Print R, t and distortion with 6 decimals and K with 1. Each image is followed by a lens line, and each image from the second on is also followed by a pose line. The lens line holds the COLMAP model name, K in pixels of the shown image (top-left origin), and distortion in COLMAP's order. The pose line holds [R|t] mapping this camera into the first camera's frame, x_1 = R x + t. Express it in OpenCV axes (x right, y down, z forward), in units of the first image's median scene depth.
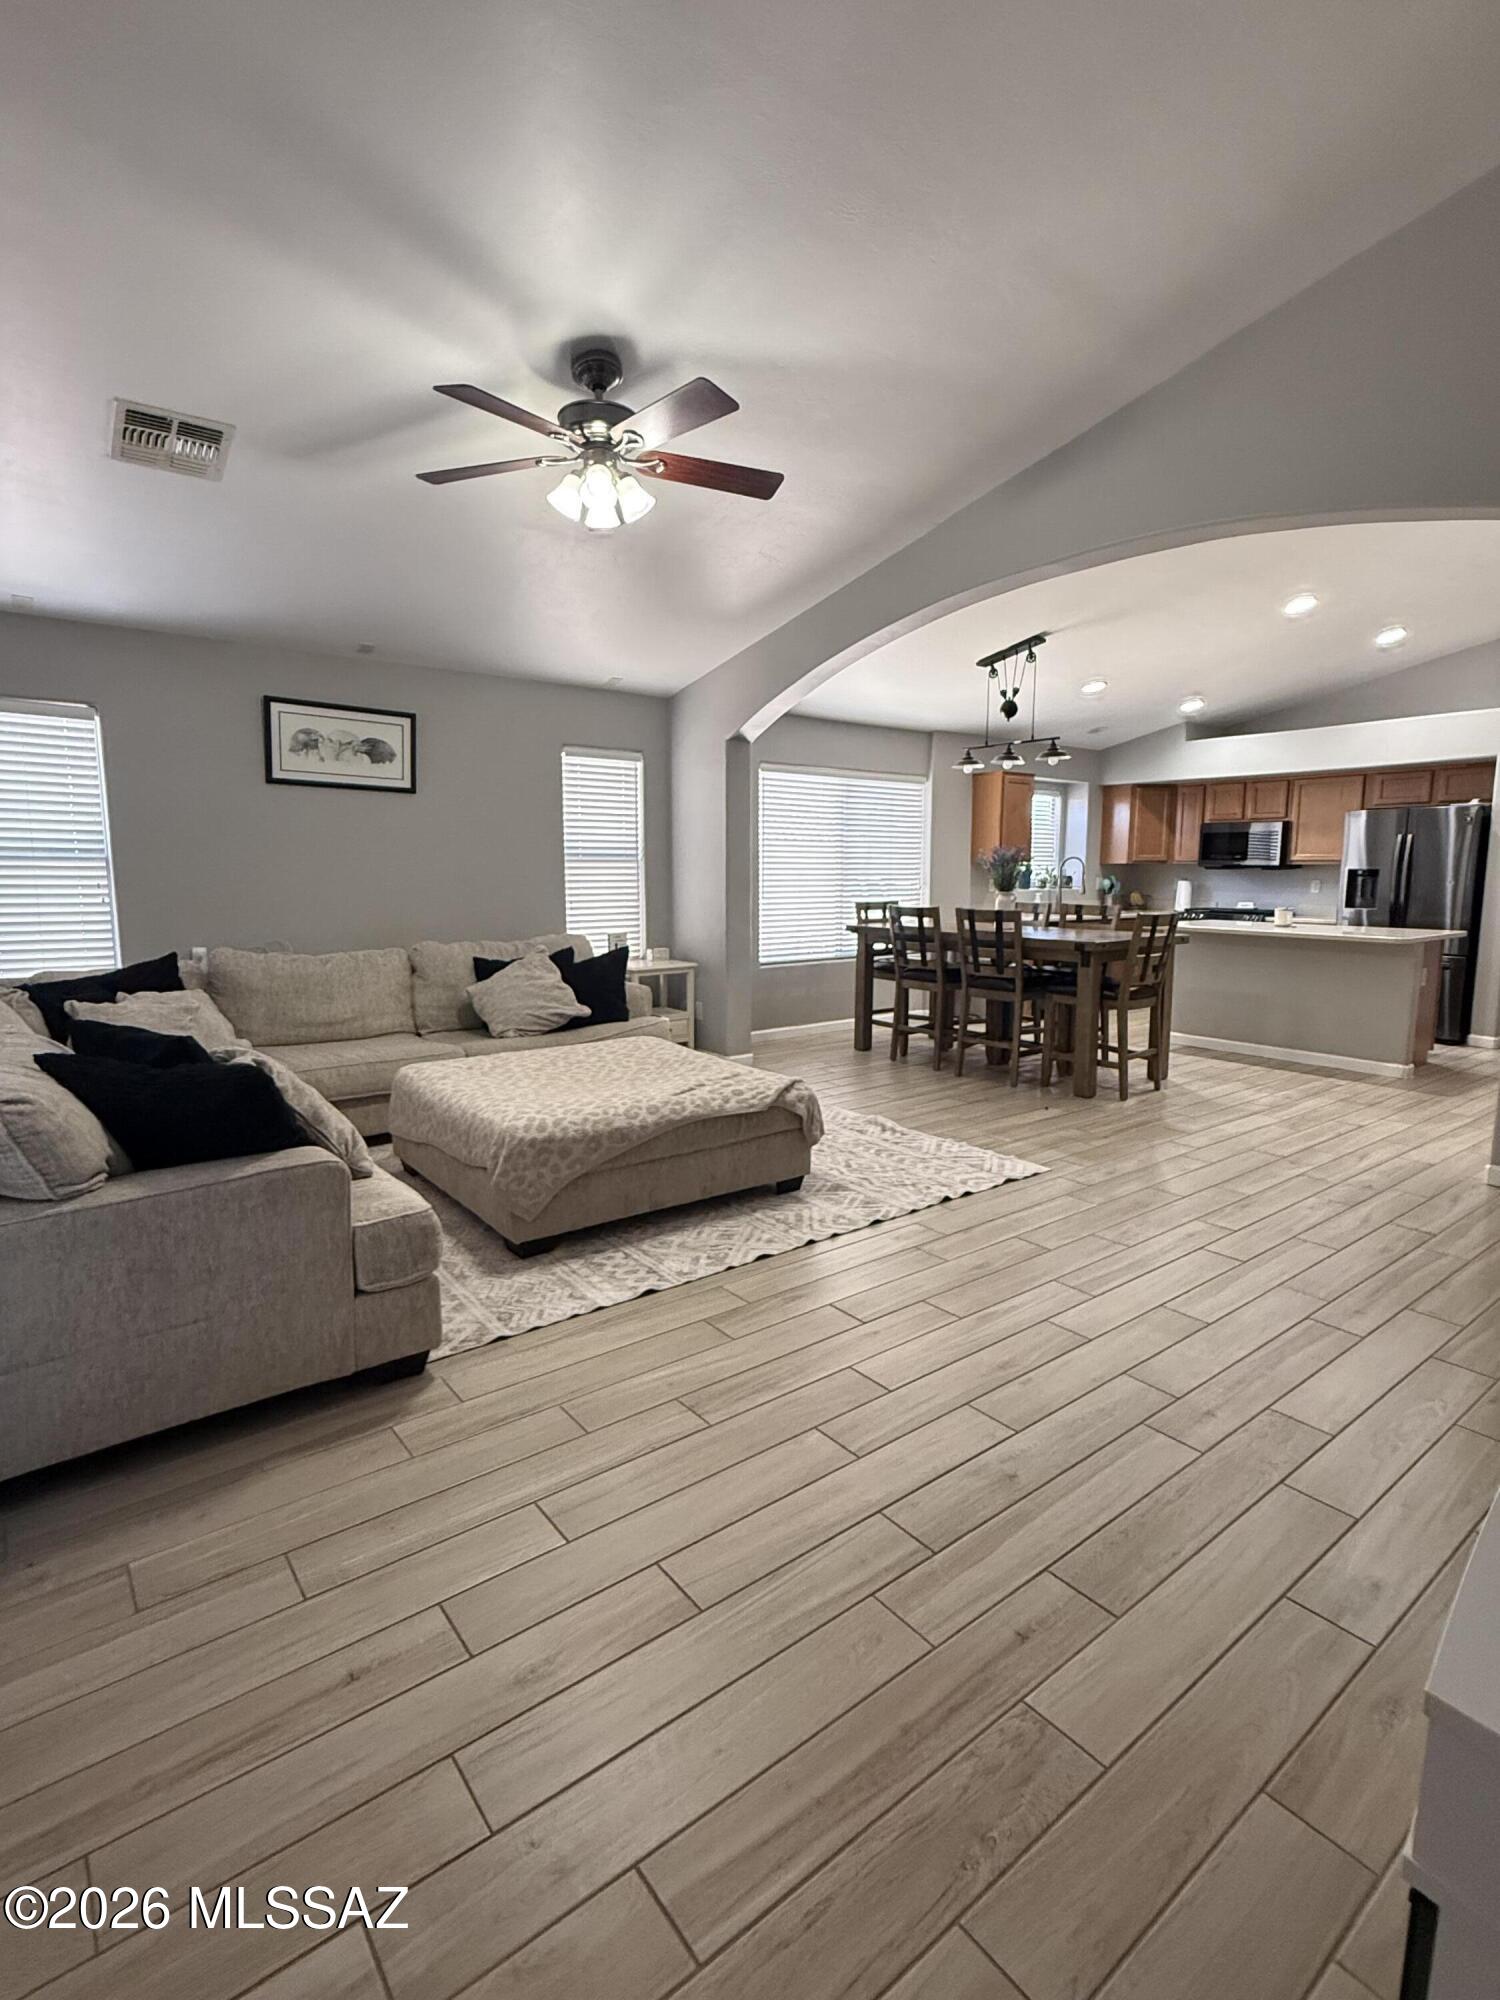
lens RADIAL K [[987.0, 0, 750.0], [0, 987.0, 1000.0], [0, 0, 1]] dist [0.000027, 0.000477]
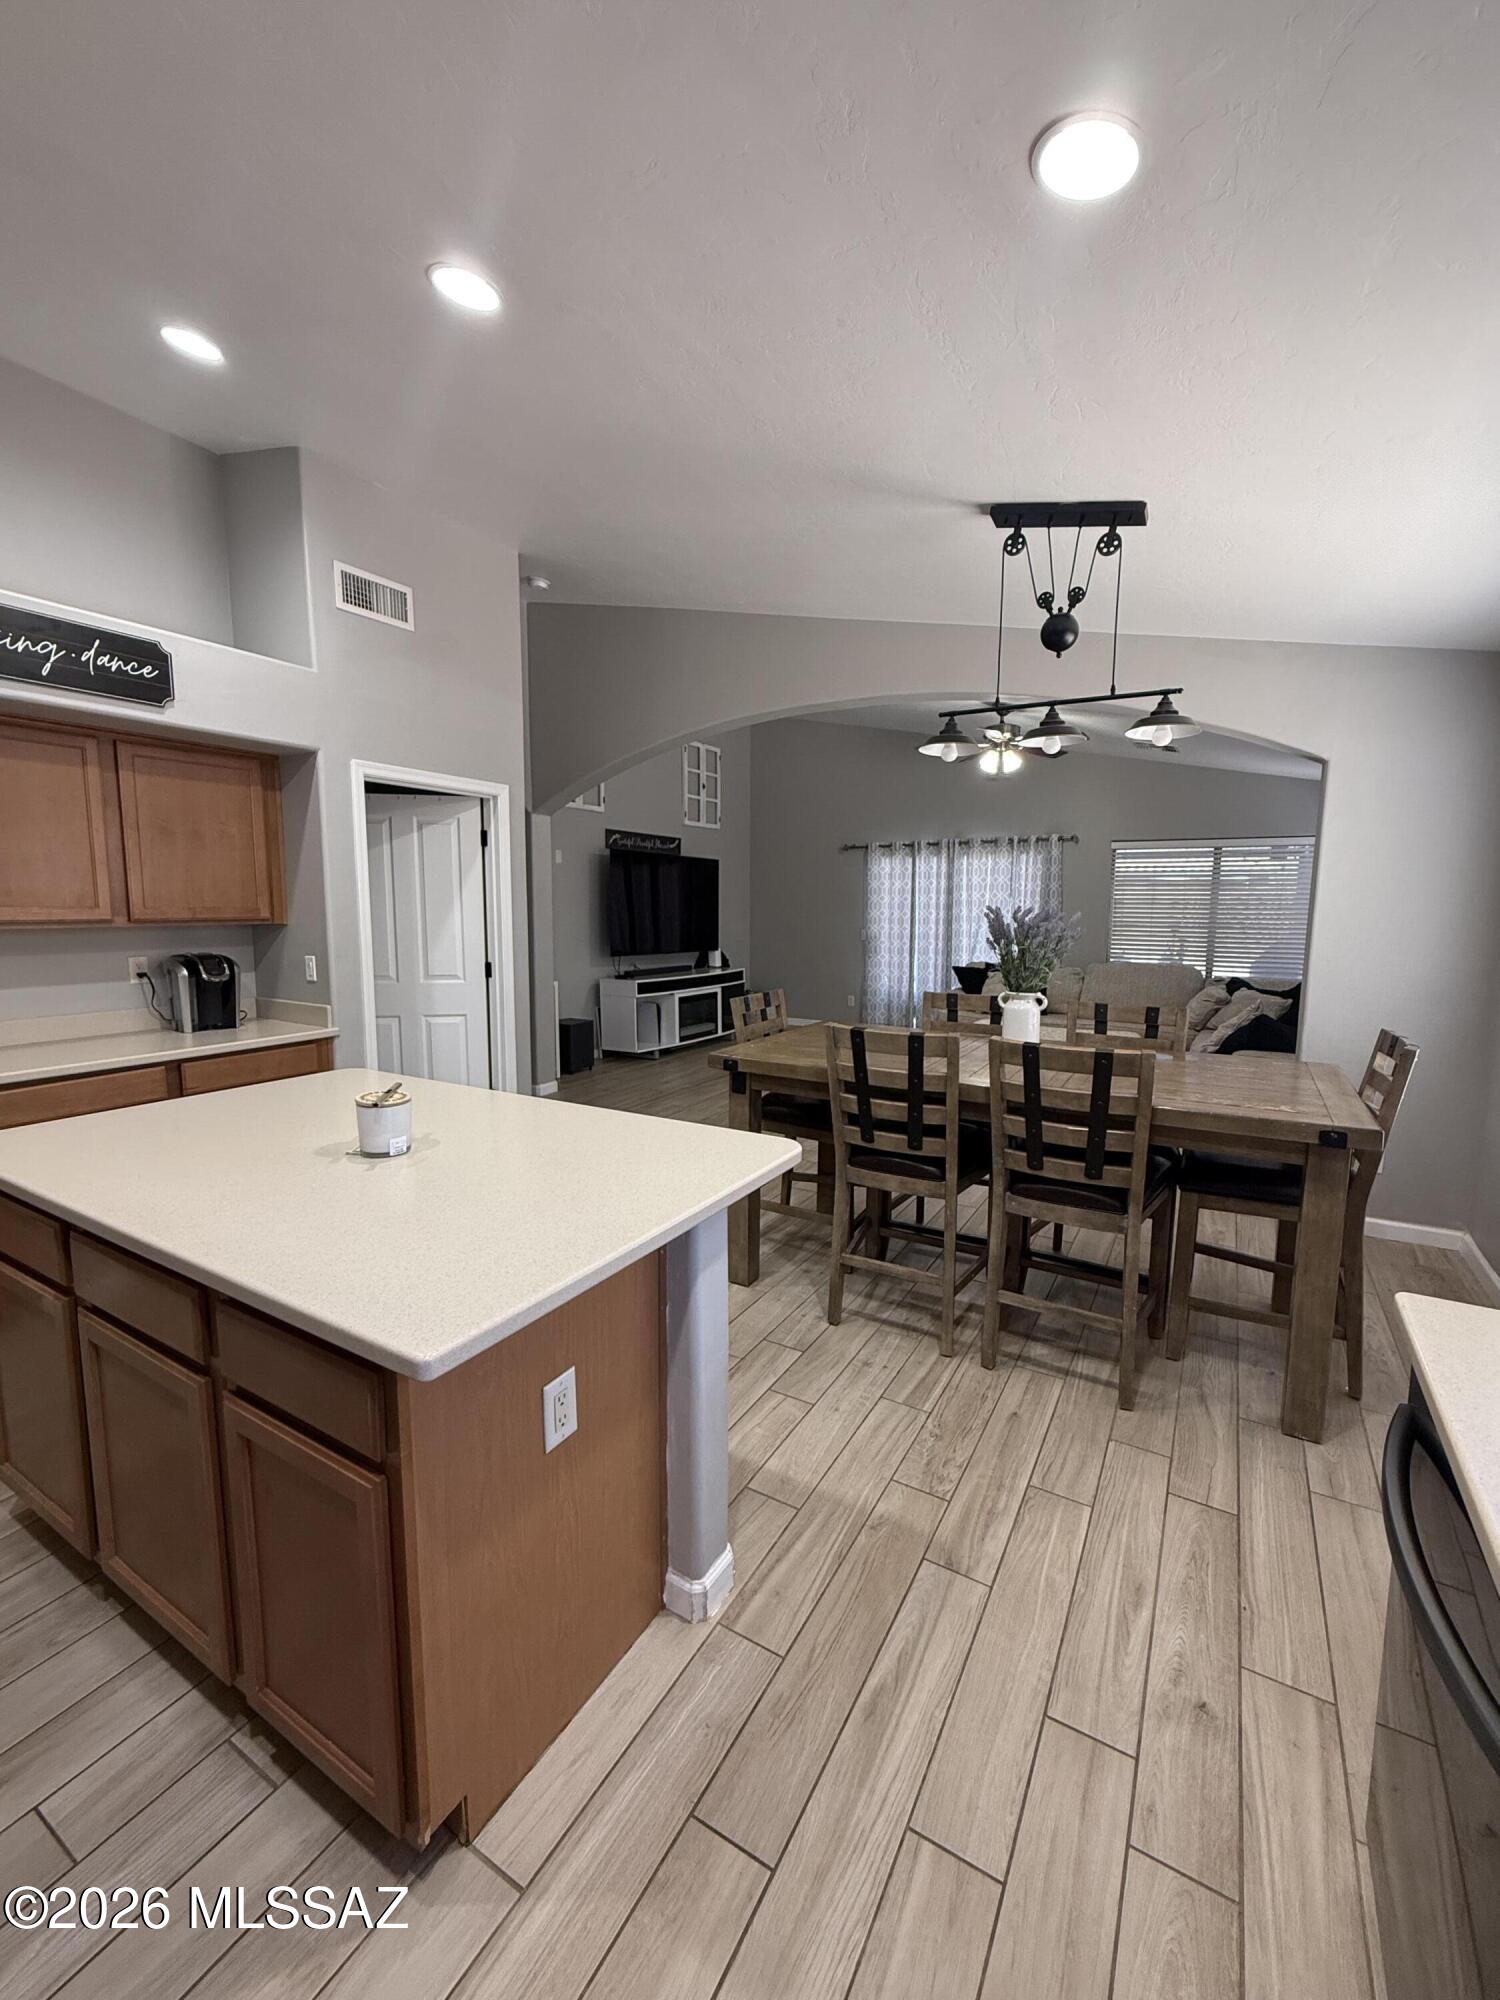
lens RADIAL K [[811.5, 0, 750.0], [0, 811.5, 1000.0], [0, 0, 1]] dist [-0.001529, -0.000009]
pose [[-0.930692, 0.036497, -0.363978, 0.451030], [-0.056125, 0.968982, 0.240673, -0.164280], [0.361472, 0.244420, -0.899776, 1.086694]]
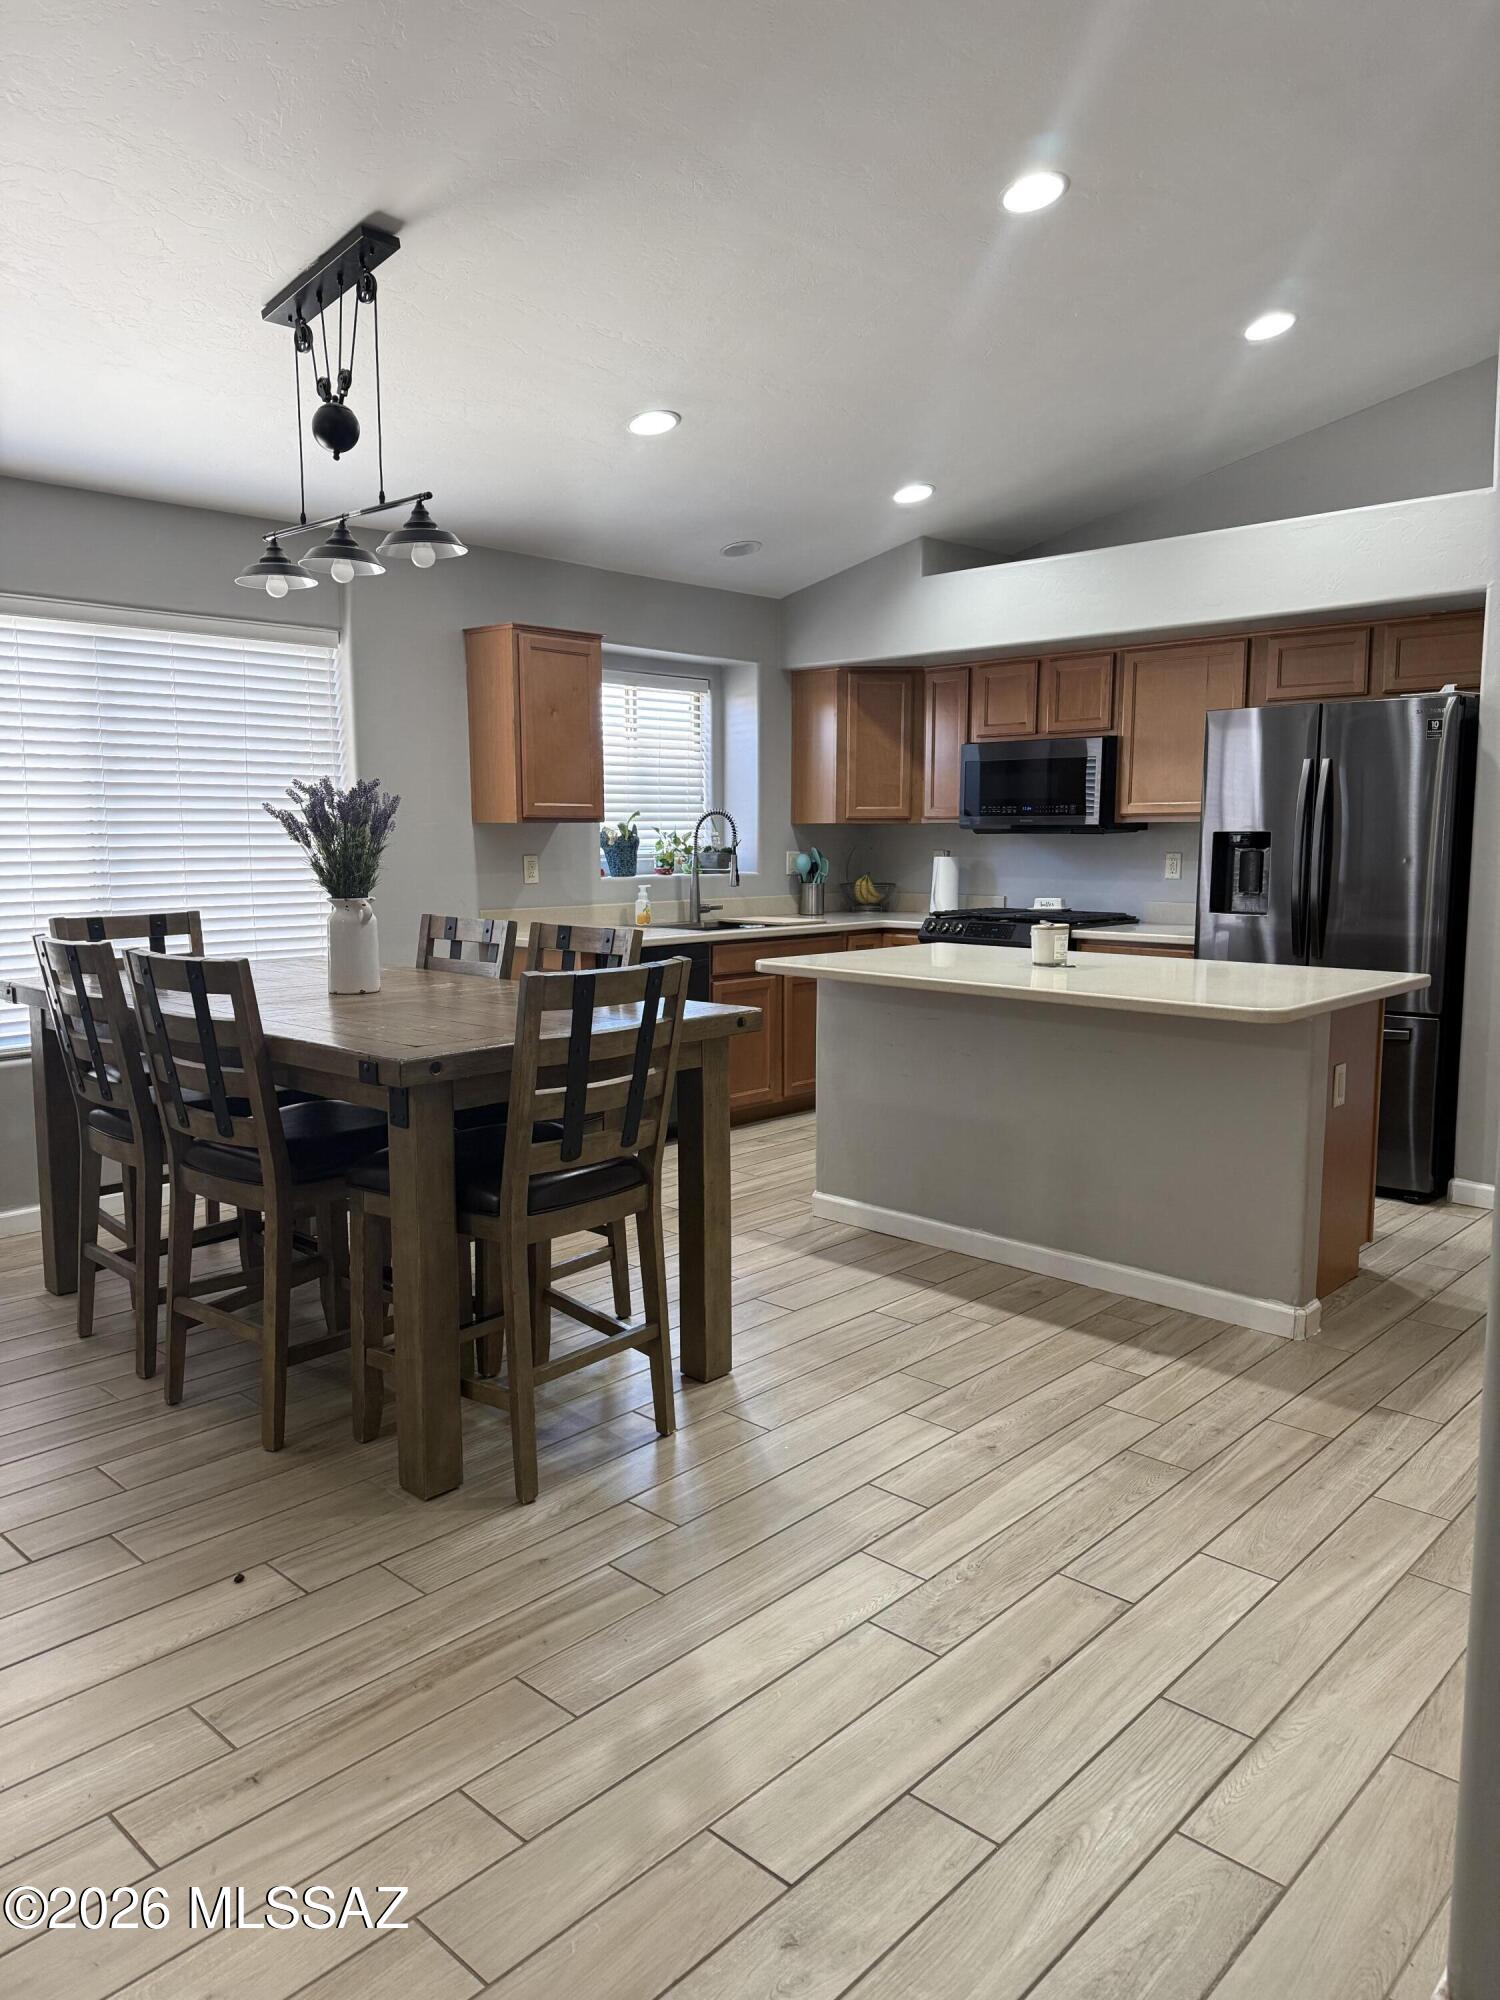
lens RADIAL K [[1393.3, 0, 750.0], [0, 1393.3, 1000.0], [0, 0, 1]] dist [0.162921, -0.298370]
pose [[0.988522, -0.022070, 0.149454, 0.268416], [0.023633, 0.999683, -0.008690, -0.048417], [-0.149215, 0.012122, 0.988730, 0.339949]]
